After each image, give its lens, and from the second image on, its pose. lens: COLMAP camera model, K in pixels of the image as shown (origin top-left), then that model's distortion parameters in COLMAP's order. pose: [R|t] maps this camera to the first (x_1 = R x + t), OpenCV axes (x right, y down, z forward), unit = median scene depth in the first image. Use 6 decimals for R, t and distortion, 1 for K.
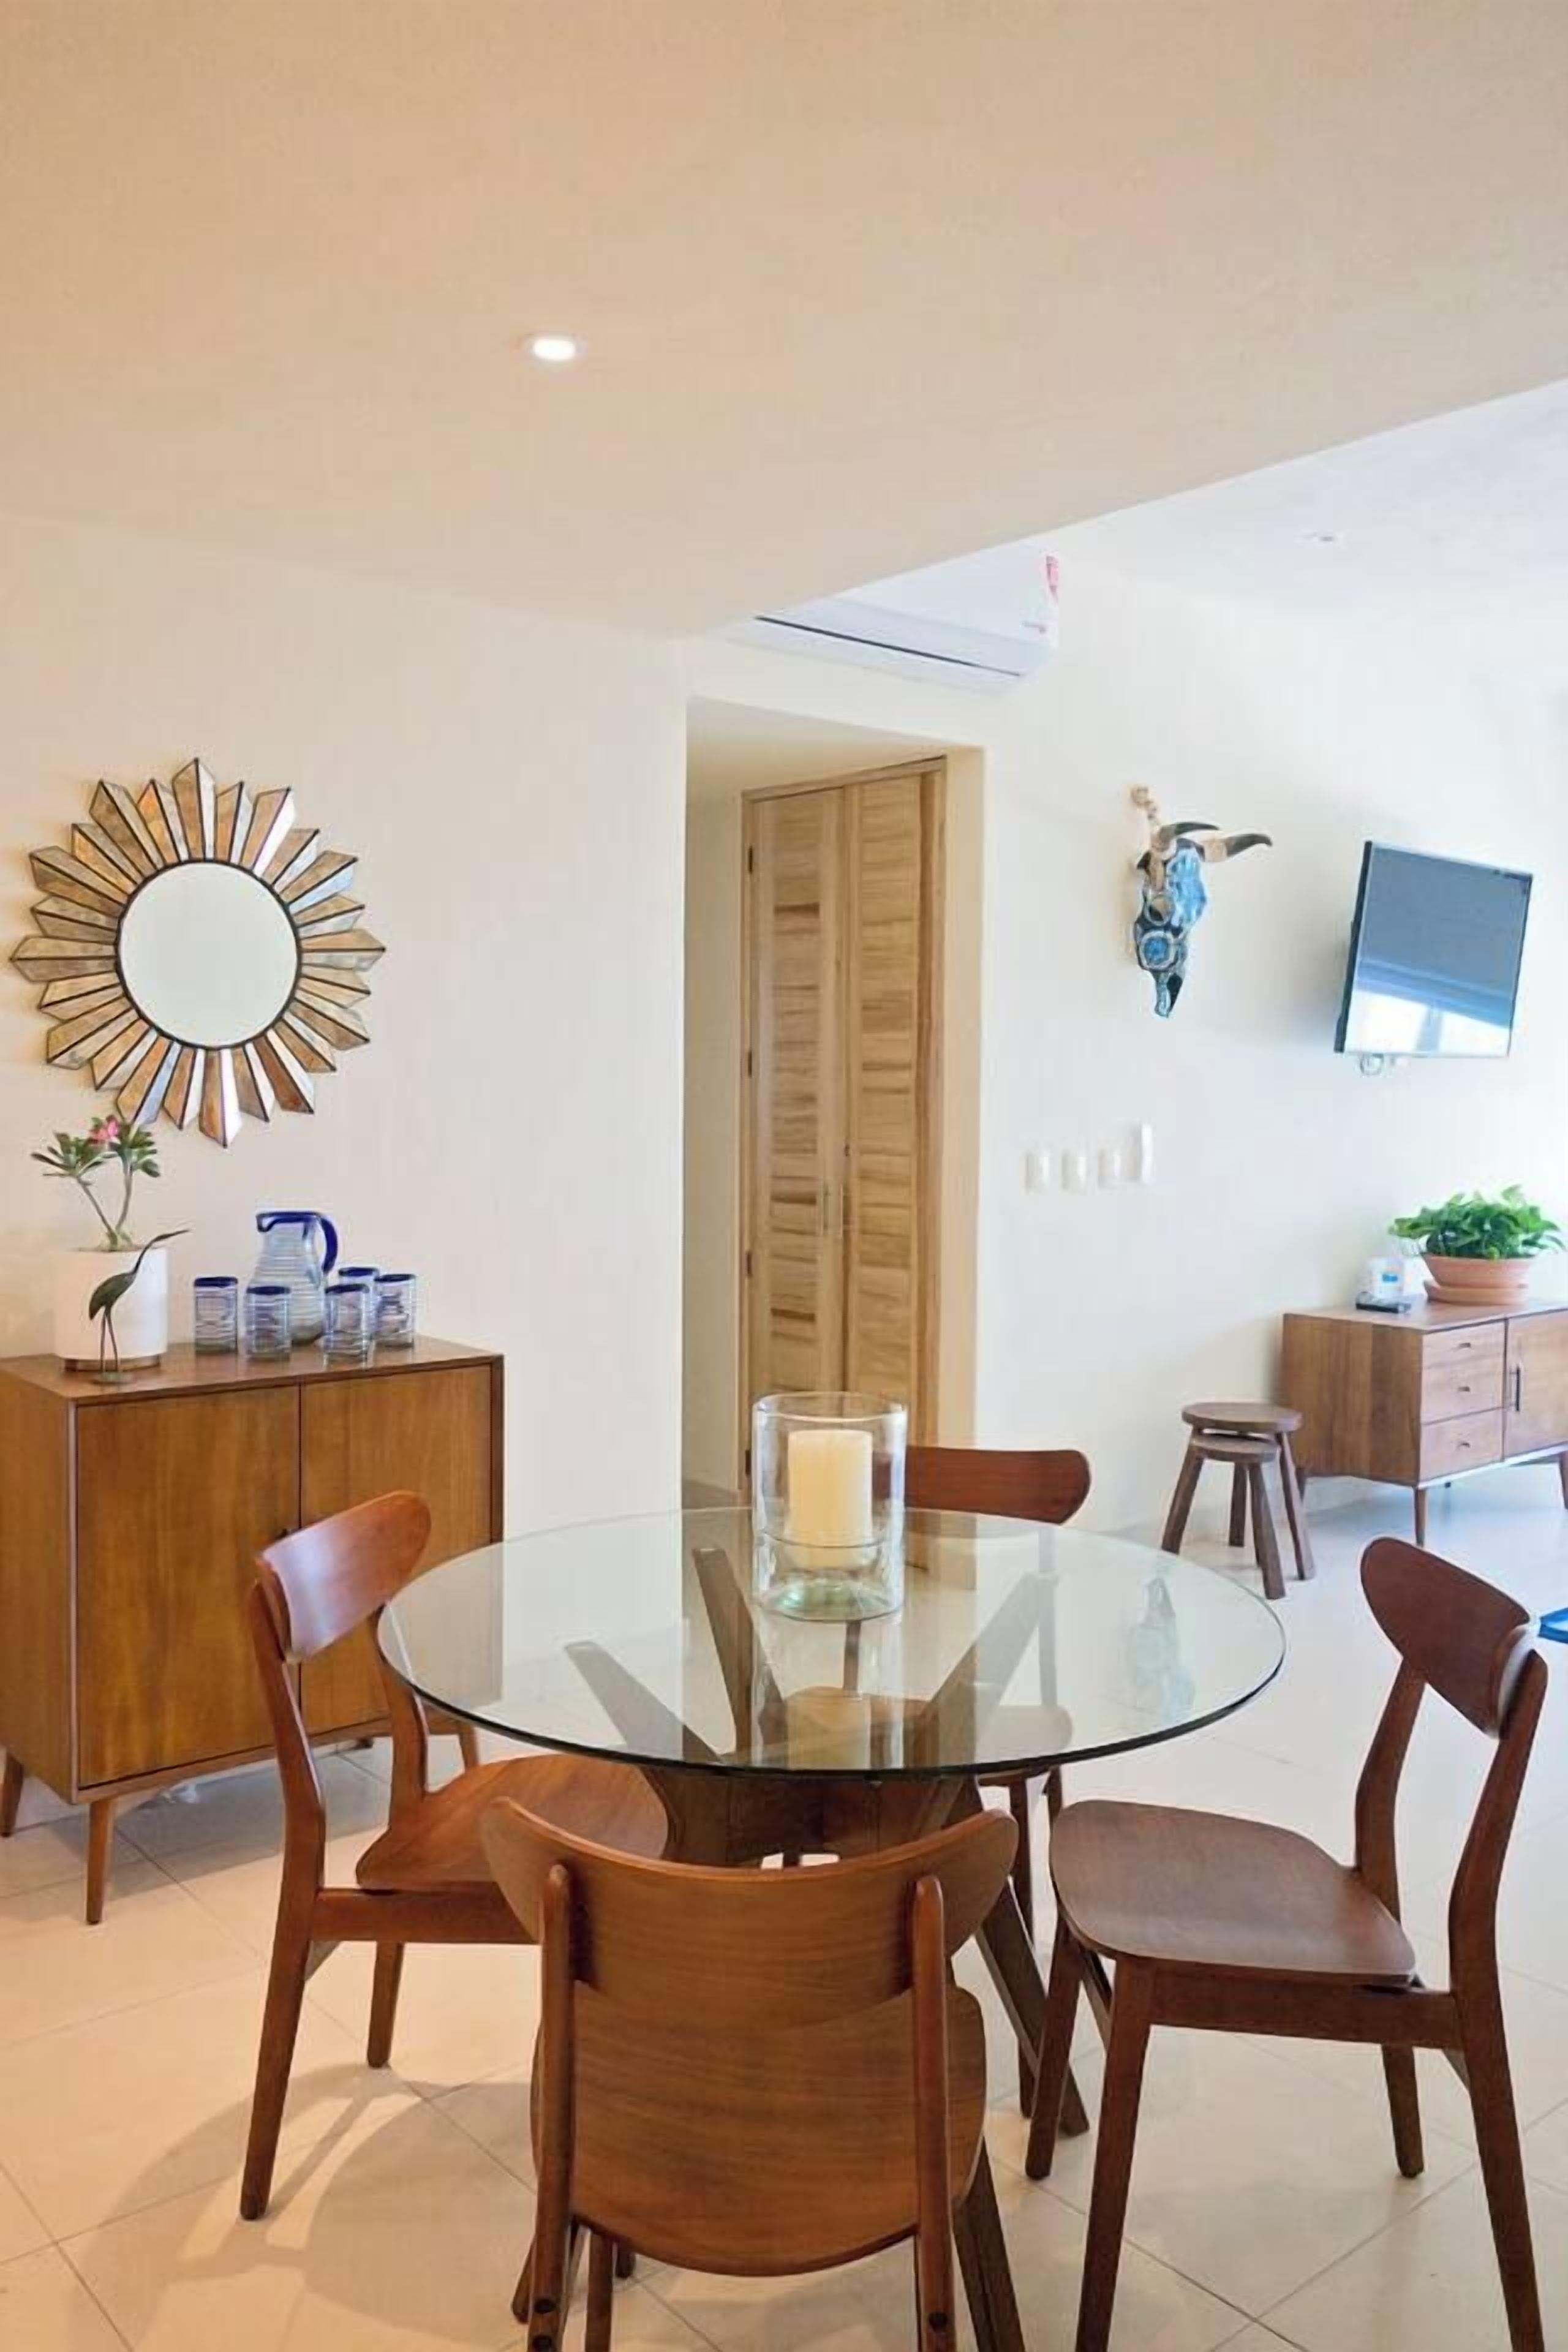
lens RADIAL K [[1844.4, 0, 798.0], [0, 1844.4, 1184.7], [0, 0, 1]] dist [-0.016904, 0.012621]
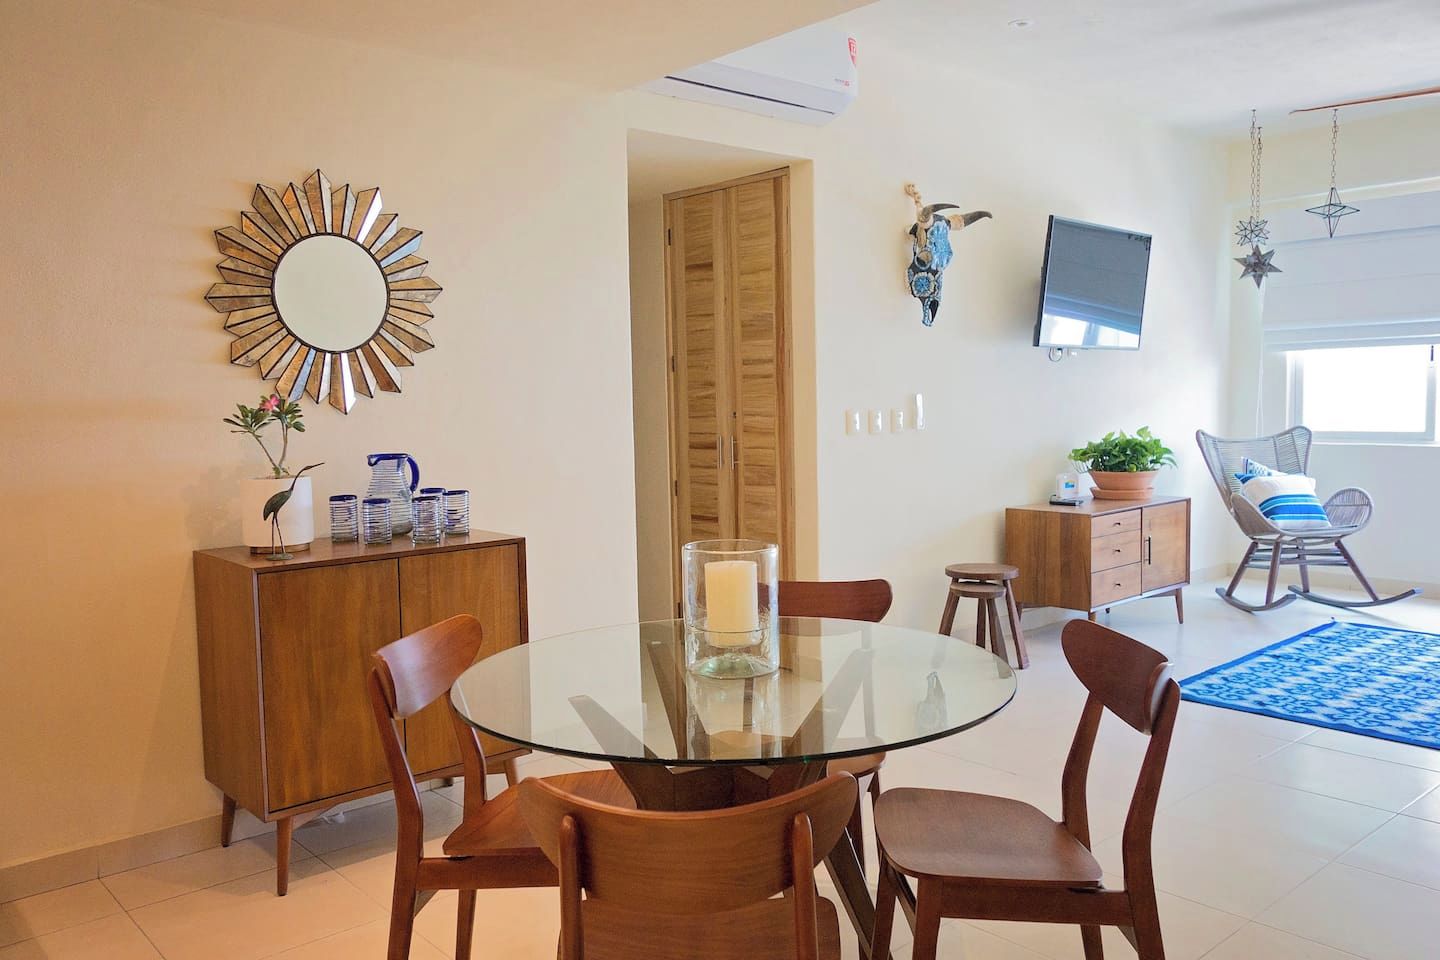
lens RADIAL K [[1129.2, 0, 728.5], [0, 1129.2, 487.2], [0, 0, 1]] dist [-0.016904, 0.012621]
pose [[0.999323, -0.030850, 0.020064, -0.001182], [0.030289, 0.999157, 0.027715, 0.026043], [-0.020902, -0.027088, 0.999414, 0.014653]]
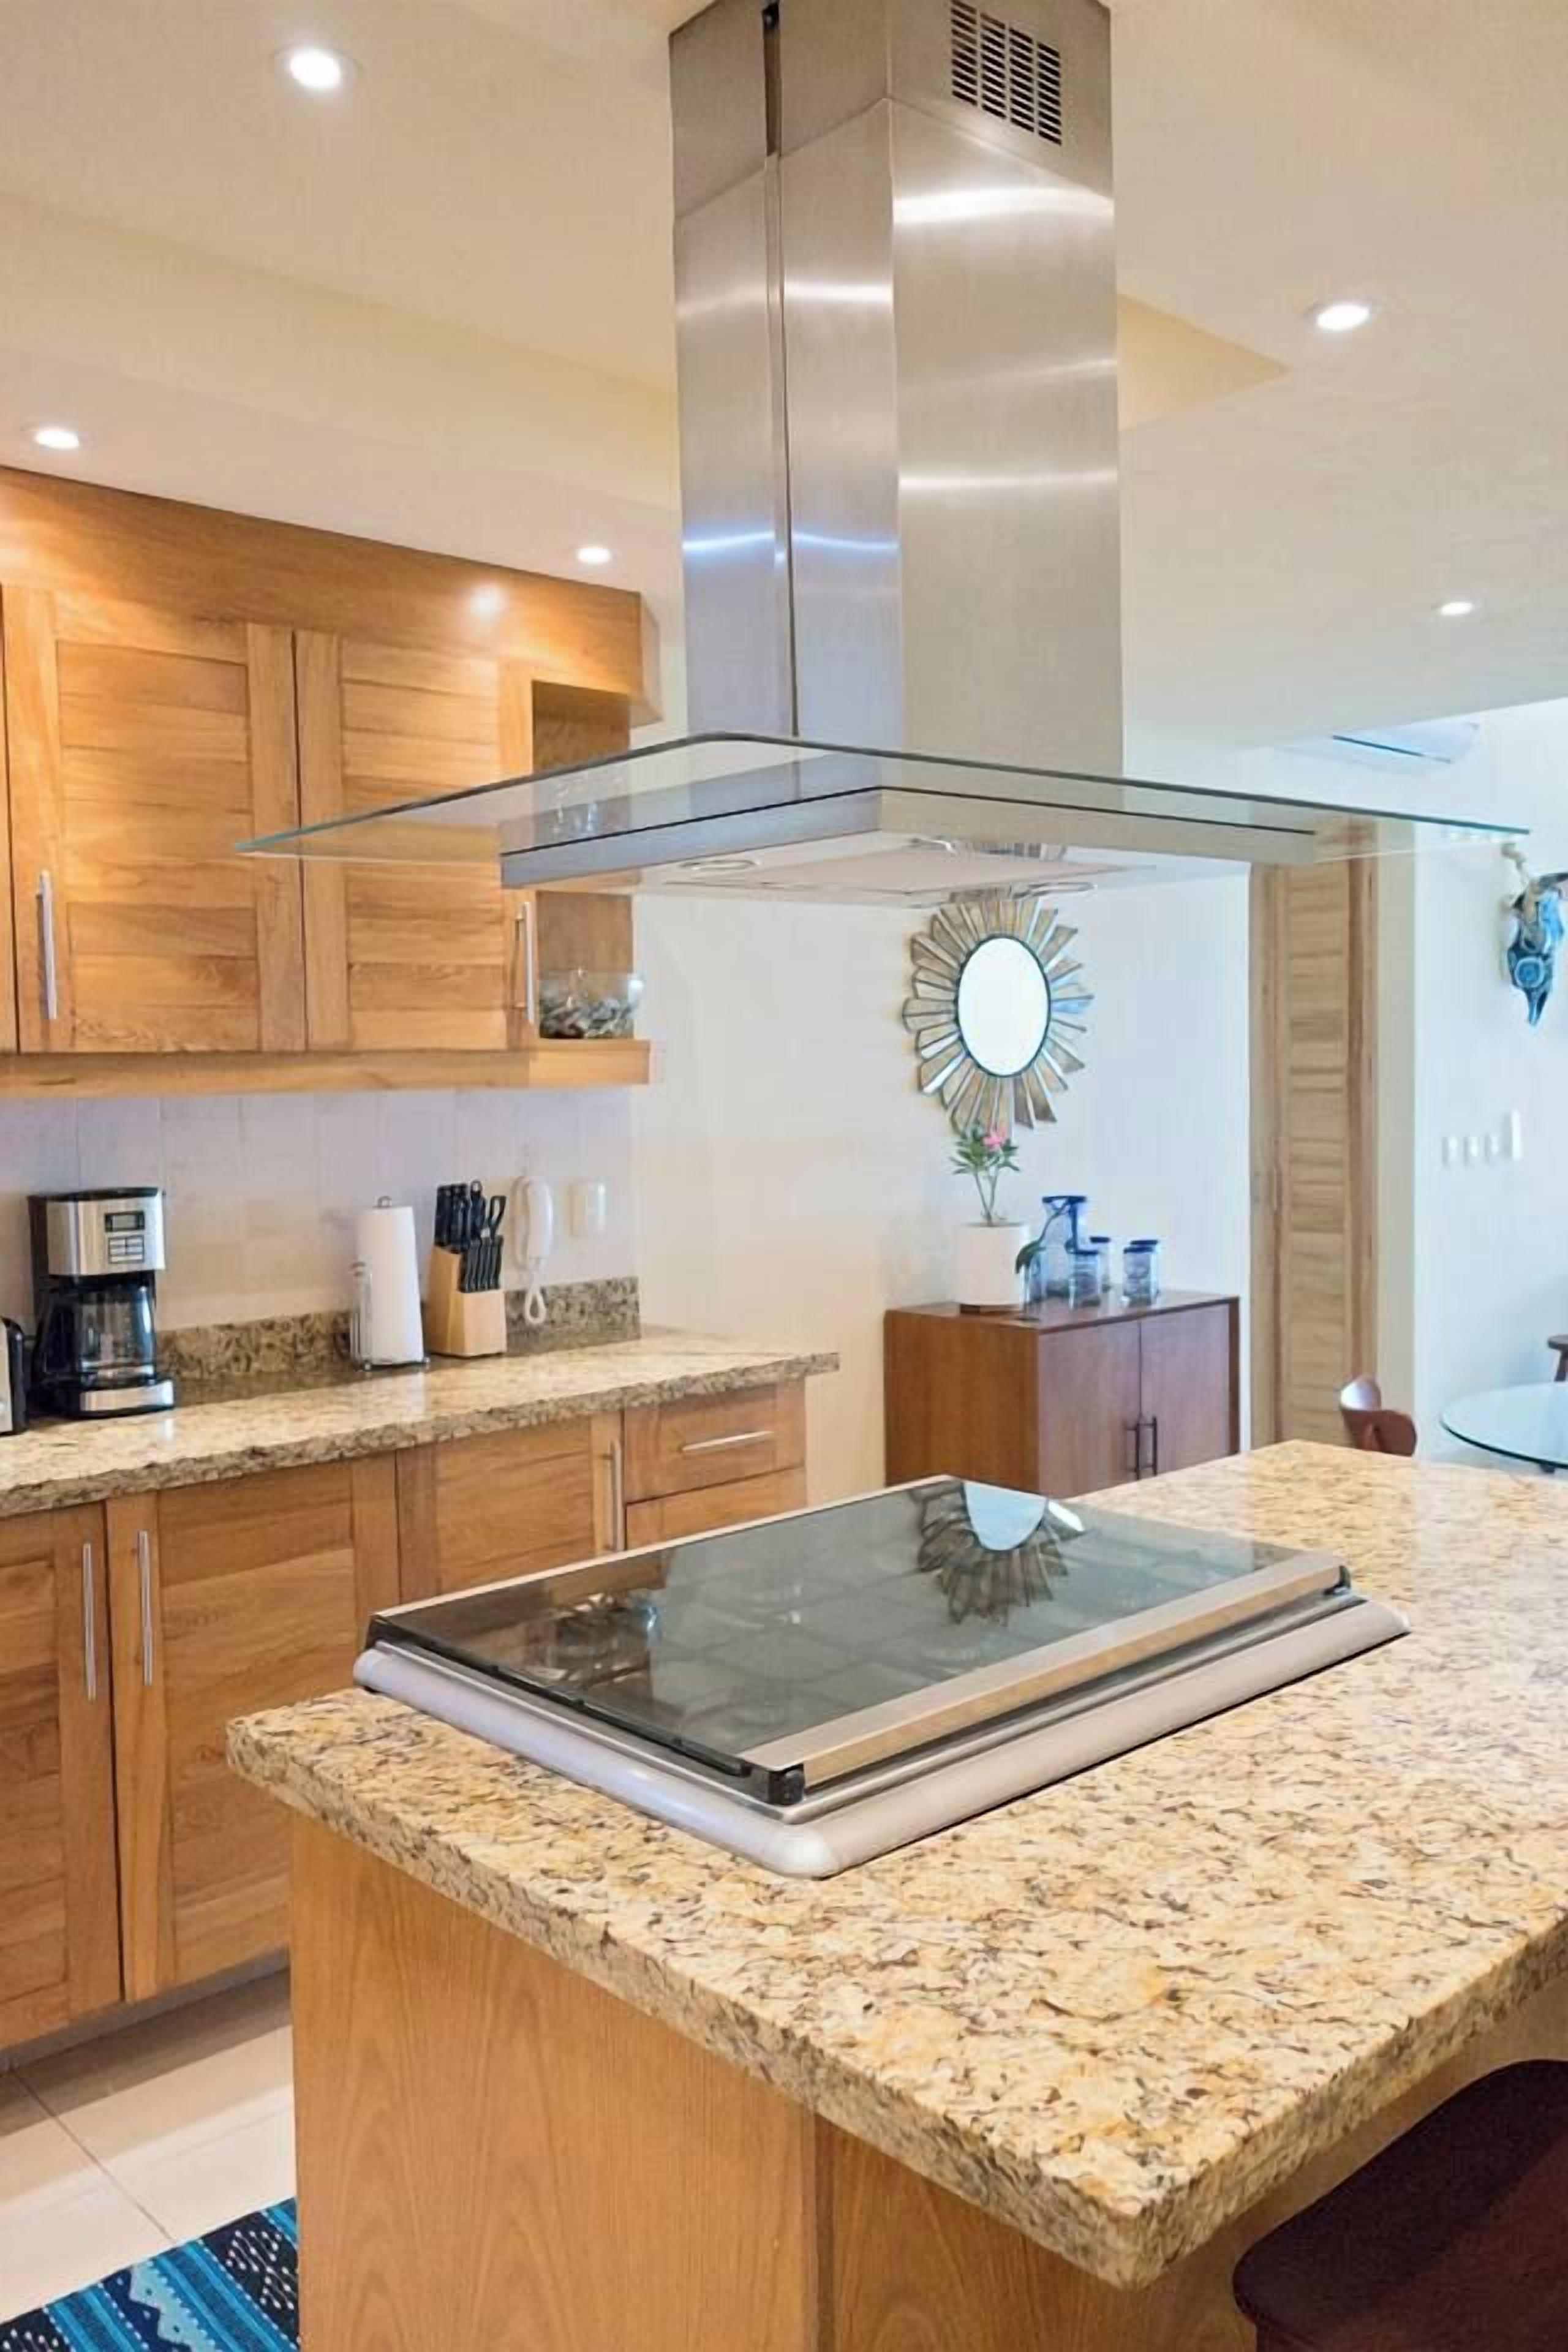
lens RADIAL K [[1844.4, 0, 786.5], [0, 1844.4, 1156.5], [0, 0, 1]] dist [-0.016904, 0.012621]
pose [[0.998989, -0.026593, 0.036252, -0.528376], [0.026919, 0.999601, -0.008524, -0.008247], [-0.036011, 0.009491, 0.999306, -0.335915]]
